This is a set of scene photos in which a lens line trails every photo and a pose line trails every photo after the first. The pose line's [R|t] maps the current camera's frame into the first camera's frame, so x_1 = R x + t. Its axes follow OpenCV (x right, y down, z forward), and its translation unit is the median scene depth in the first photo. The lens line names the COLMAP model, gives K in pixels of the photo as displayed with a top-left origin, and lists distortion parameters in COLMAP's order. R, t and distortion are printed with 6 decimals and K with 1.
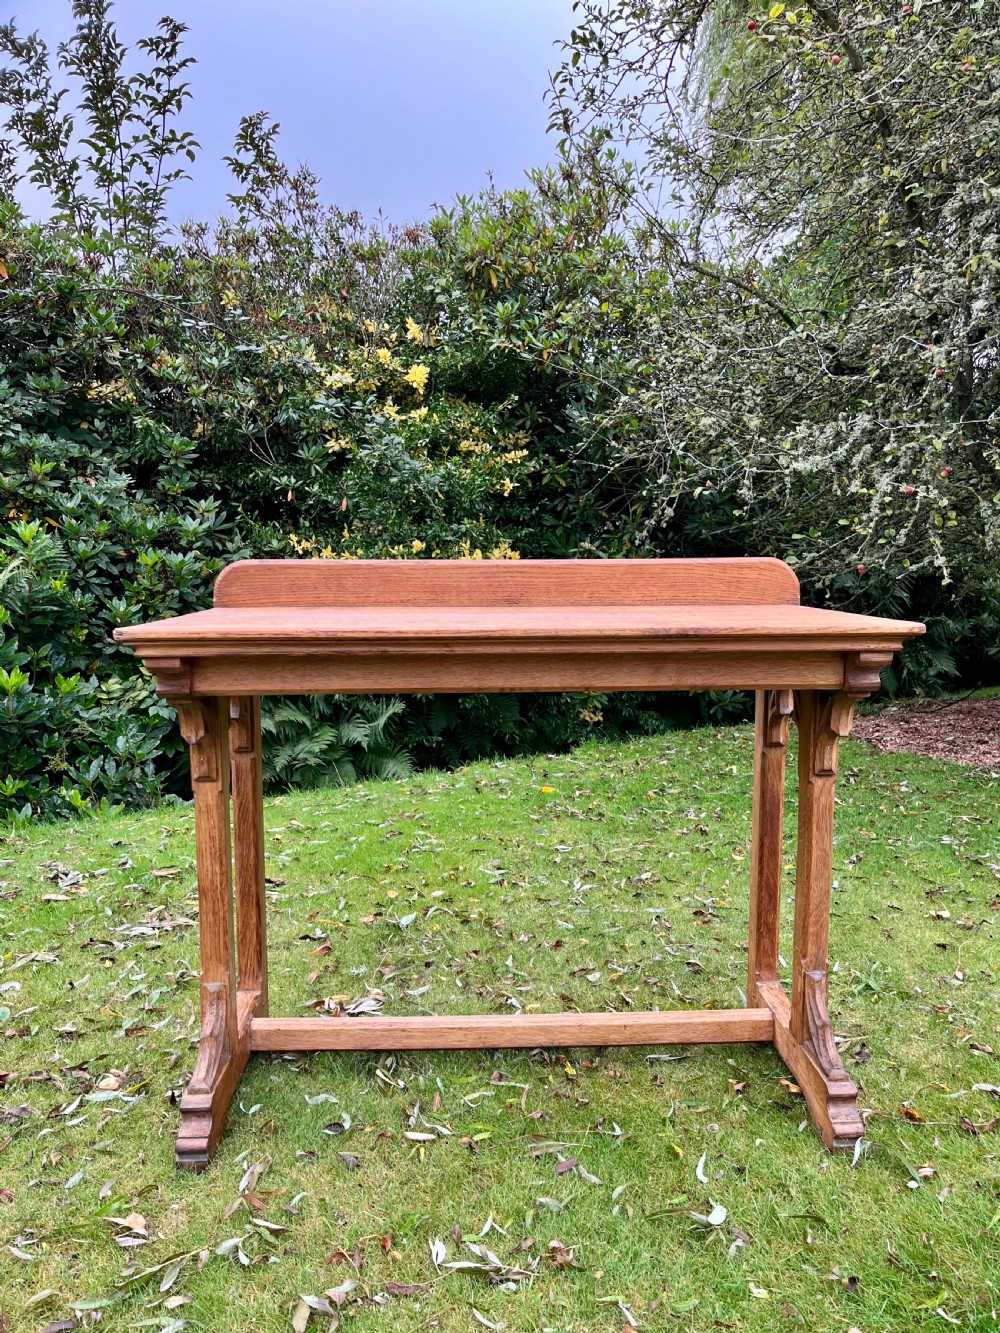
lens RADIAL K [[1011.6, 0, 509.3], [0, 1011.6, 676.2], [0, 0, 1]] dist [0.066616, -0.089353]
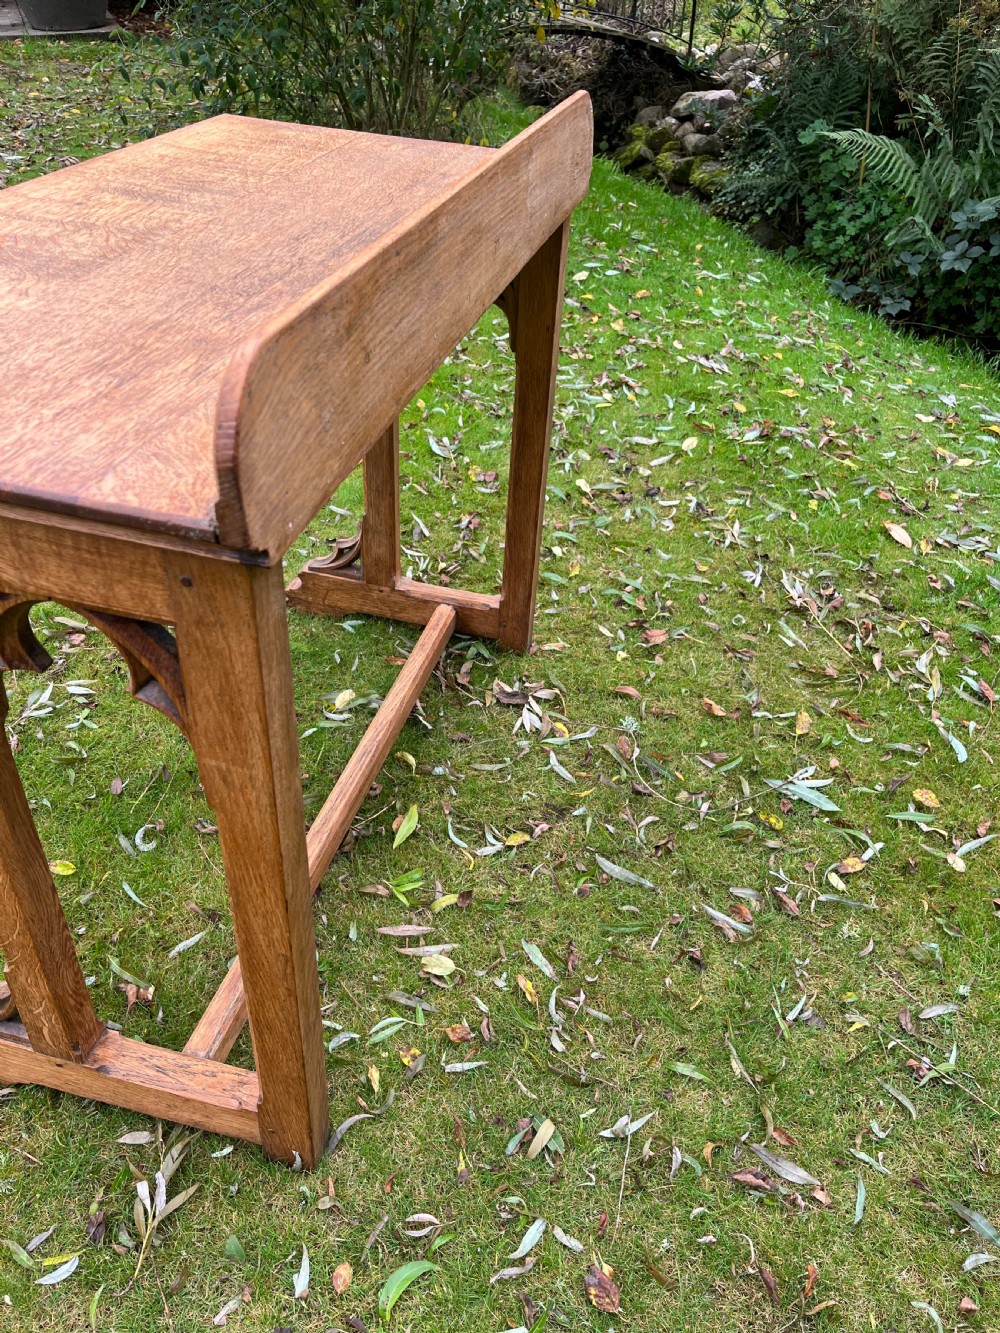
lens RADIAL K [[1008.6, 0, 509.3], [0, 1008.6, 684.2], [0, 0, 1]] dist [0.073397, -0.102649]
pose [[-0.273615, 0.582952, -0.765050, 0.297083], [-0.179835, 0.750371, 0.636084, -0.138277], [0.944878, 0.311625, -0.100477, 0.647248]]
